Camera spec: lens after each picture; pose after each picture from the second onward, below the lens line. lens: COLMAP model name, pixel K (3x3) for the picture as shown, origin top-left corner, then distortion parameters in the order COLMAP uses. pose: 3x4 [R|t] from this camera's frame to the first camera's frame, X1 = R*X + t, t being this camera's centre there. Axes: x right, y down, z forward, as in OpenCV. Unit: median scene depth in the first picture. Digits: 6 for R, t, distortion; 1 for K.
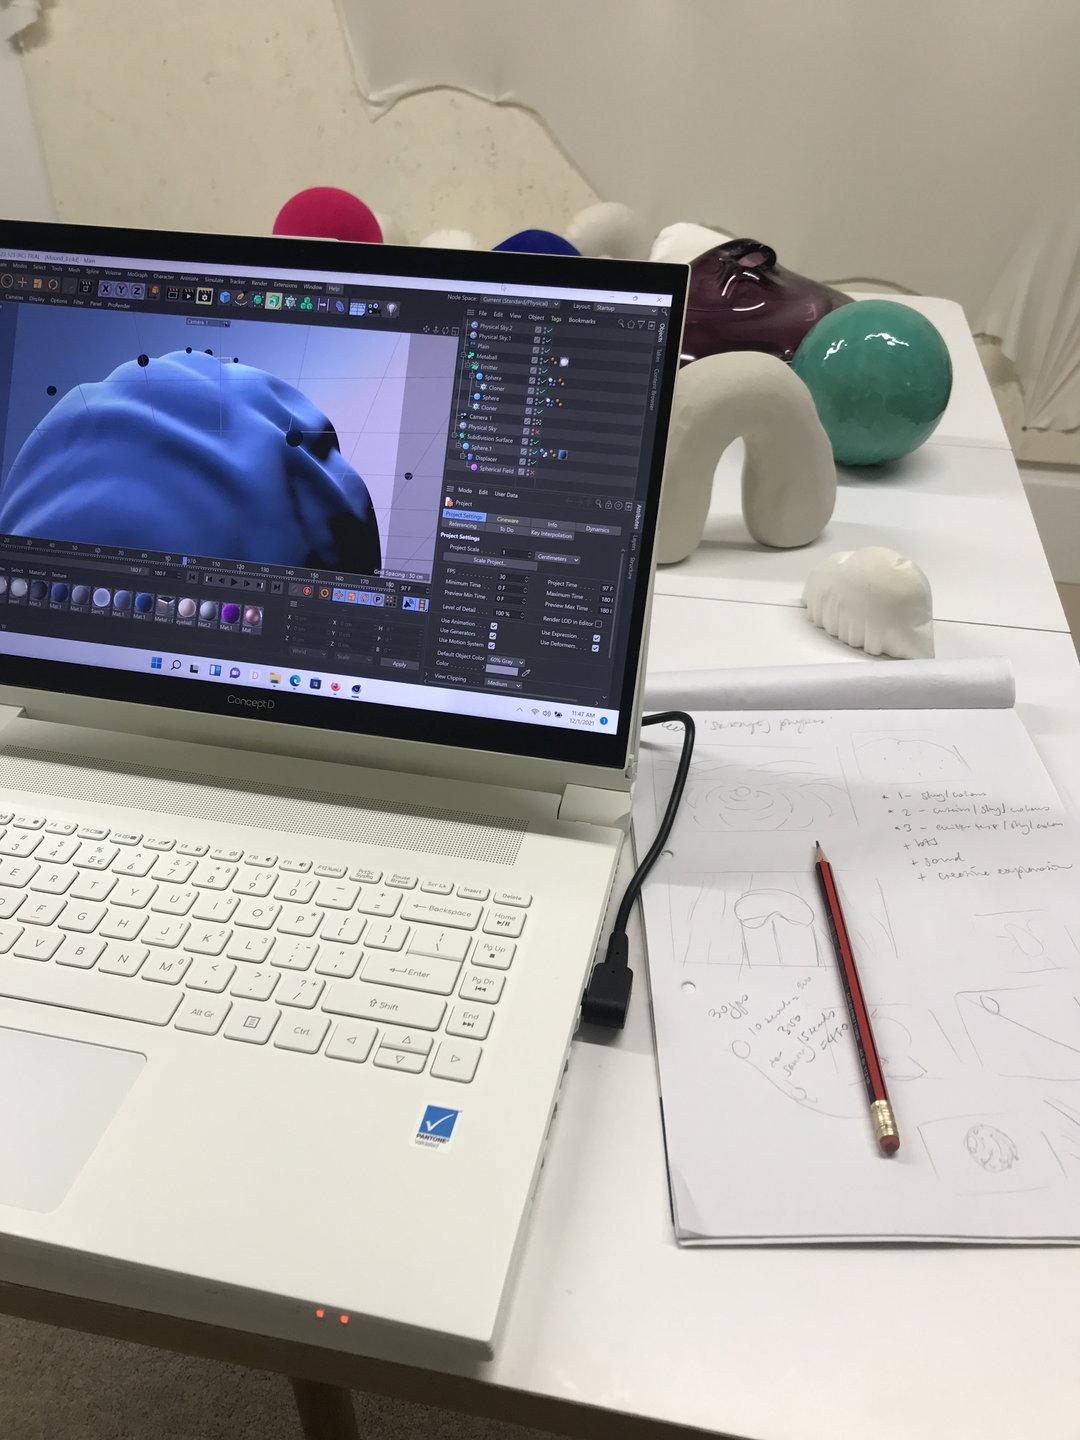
lens RADIAL K [[1159.7, 0, 534.5], [0, 1159.7, 722.9], [0, 0, 1]] dist [0.038690, -0.008961]
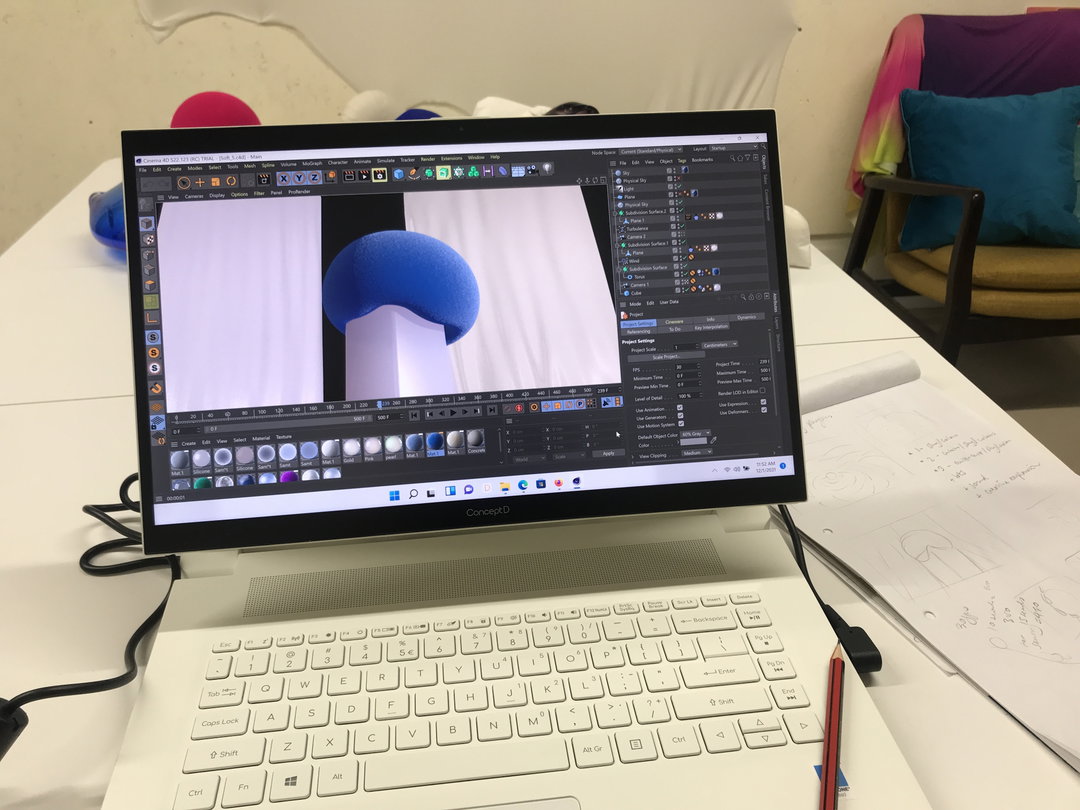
lens RADIAL K [[869.7, 0, 541.2], [0, 869.7, 403.8], [0, 0, 1]] dist [0.038690, -0.008961]
pose [[0.941409, -0.181233, 0.284434, -0.423794], [0.201505, 0.978523, -0.043448, -0.075132], [-0.270451, 0.098218, 0.957711, 0.153505]]
